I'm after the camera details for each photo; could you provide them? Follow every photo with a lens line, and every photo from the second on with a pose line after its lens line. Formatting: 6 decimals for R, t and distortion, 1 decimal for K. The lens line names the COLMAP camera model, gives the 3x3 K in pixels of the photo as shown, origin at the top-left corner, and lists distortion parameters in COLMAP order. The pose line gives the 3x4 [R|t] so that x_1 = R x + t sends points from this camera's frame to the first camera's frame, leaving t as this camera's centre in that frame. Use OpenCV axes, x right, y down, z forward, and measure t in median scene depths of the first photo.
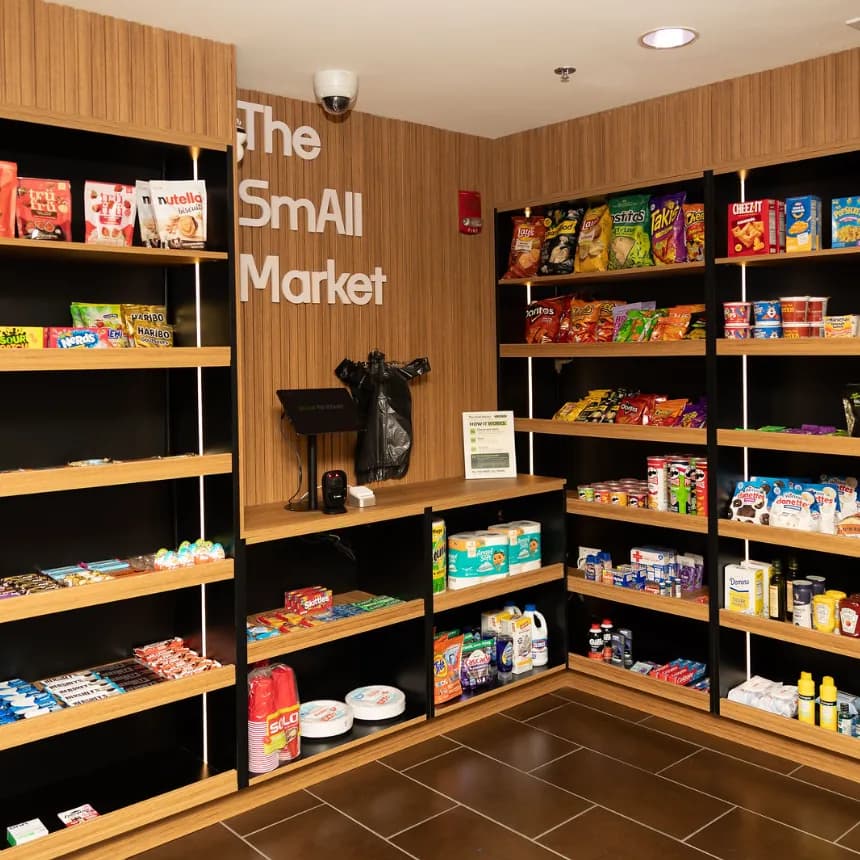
lens RADIAL K [[909.3, 0, 454.3], [0, 909.3, 357.1], [0, 0, 1]] dist [-0.003154, 0.000000]
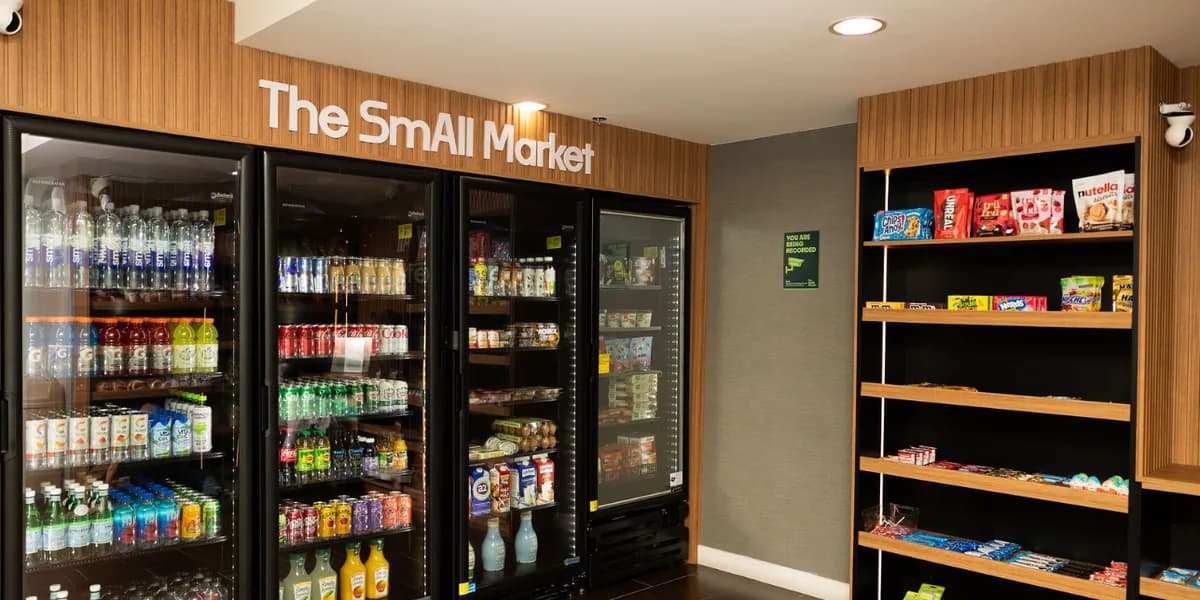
lens RADIAL K [[894.6, 0, 572.0], [0, 894.6, 323.6], [0, 0, 1]] dist [-0.025282, 0.004701]
pose [[0.021762, 0.039372, -0.998988, 0.674012], [-0.018436, 0.999070, 0.038974, -0.022155], [0.999593, 0.017569, 0.022468, 0.209782]]
